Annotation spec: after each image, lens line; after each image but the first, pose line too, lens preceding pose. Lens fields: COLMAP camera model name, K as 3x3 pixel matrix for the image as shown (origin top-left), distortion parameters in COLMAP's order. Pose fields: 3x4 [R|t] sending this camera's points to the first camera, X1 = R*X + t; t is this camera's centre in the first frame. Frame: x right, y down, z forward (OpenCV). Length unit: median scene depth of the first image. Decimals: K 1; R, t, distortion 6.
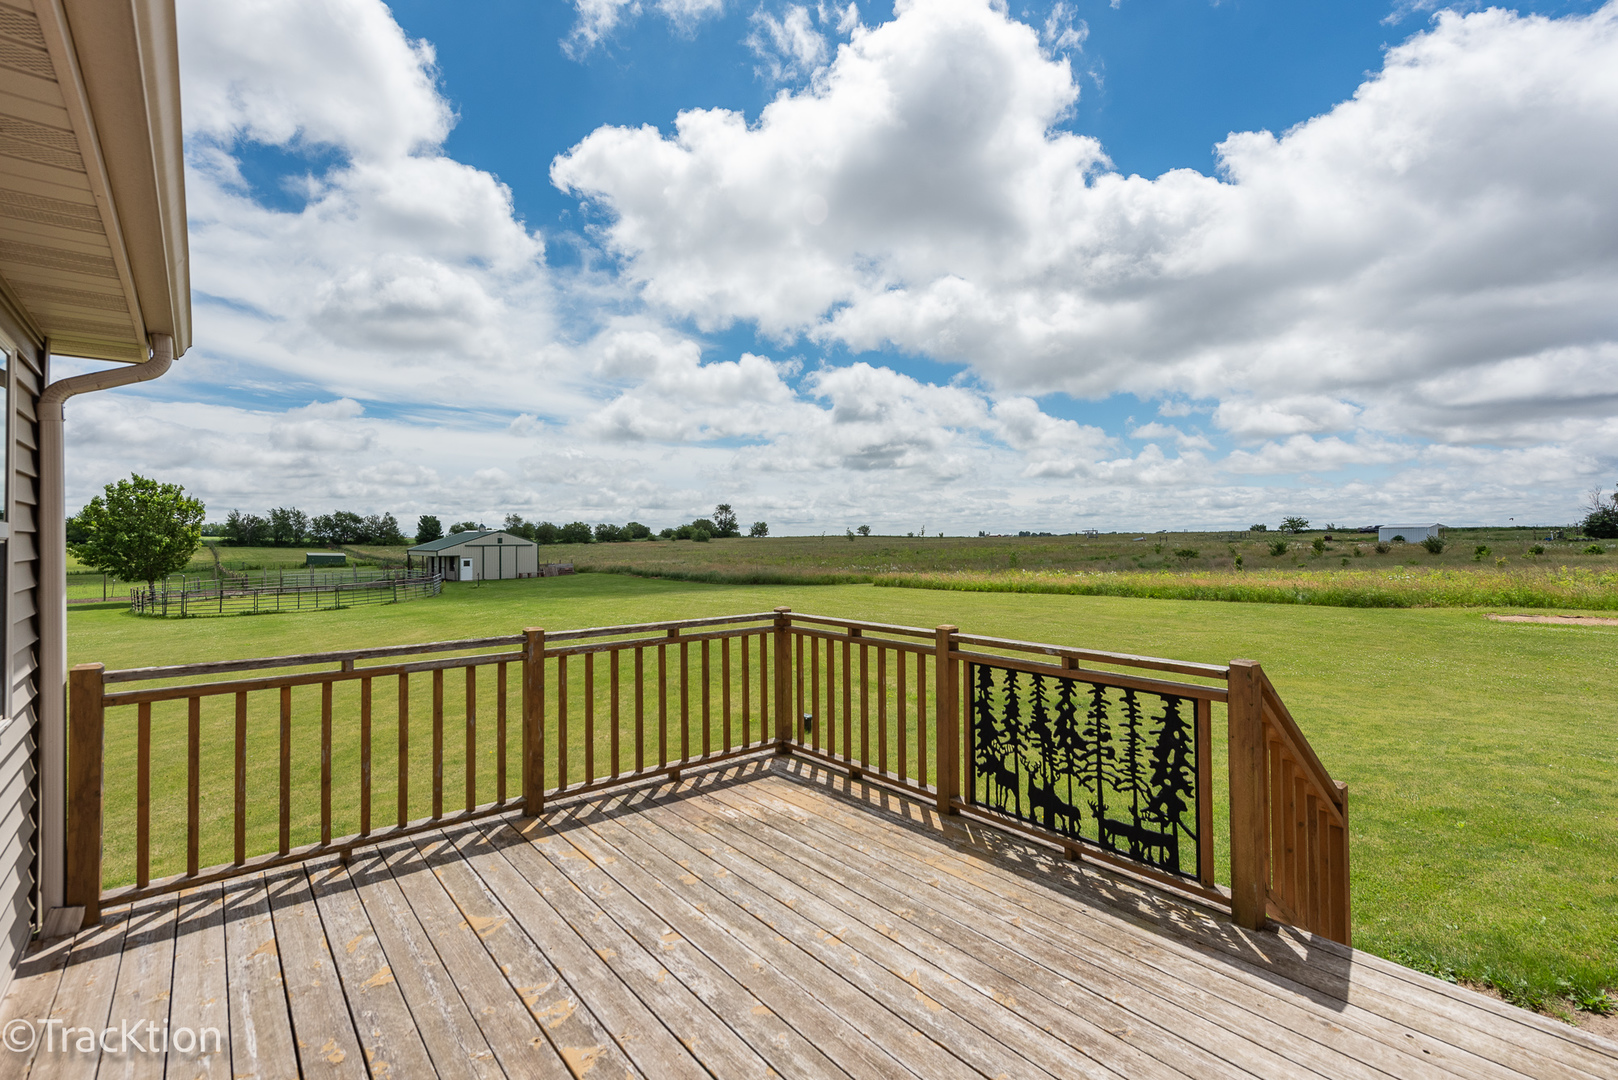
lens RADIAL K [[728.4, 0, 812.0], [0, 728.4, 541.6], [0, 0, 1]] dist [0.018862, -0.004436]
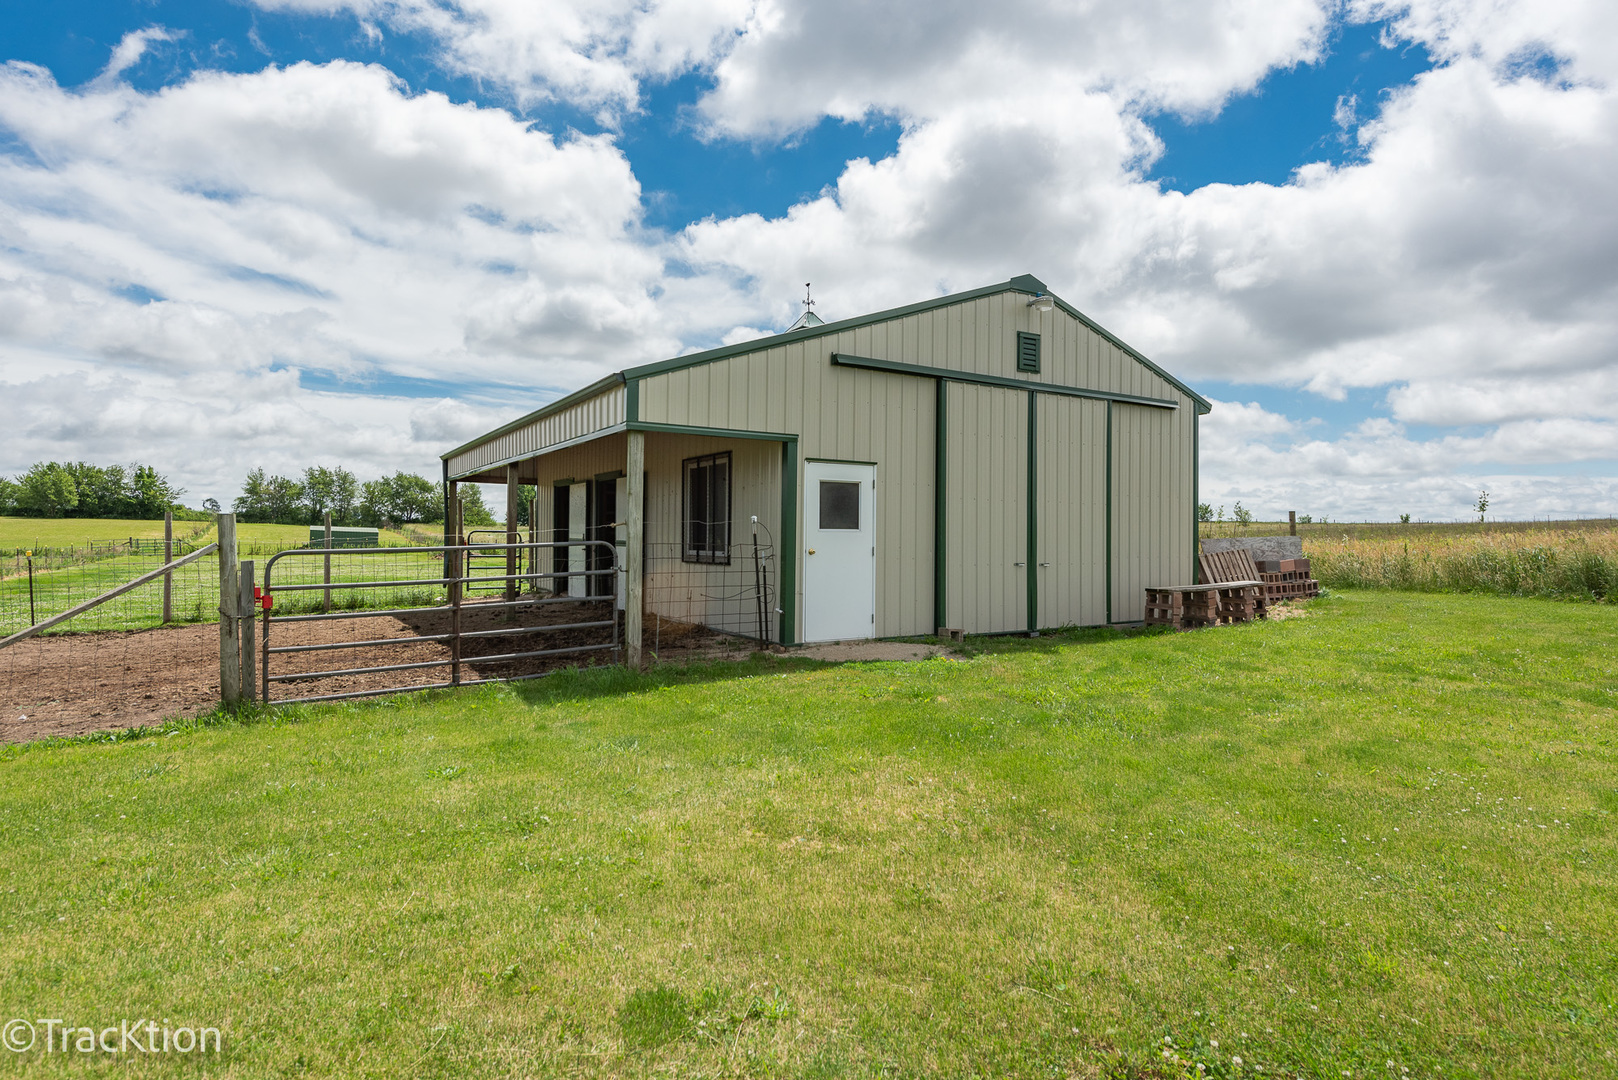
lens RADIAL K [[804.0, 0, 808.2], [0, 804.0, 536.9], [0, 0, 1]] dist [-0.011132, -0.000348]
pose [[0.990038, 0.012444, -0.140247, -0.181805], [-0.012922, 0.999913, -0.002495, 0.014179], [0.140204, 0.004283, 0.990113, 0.343294]]
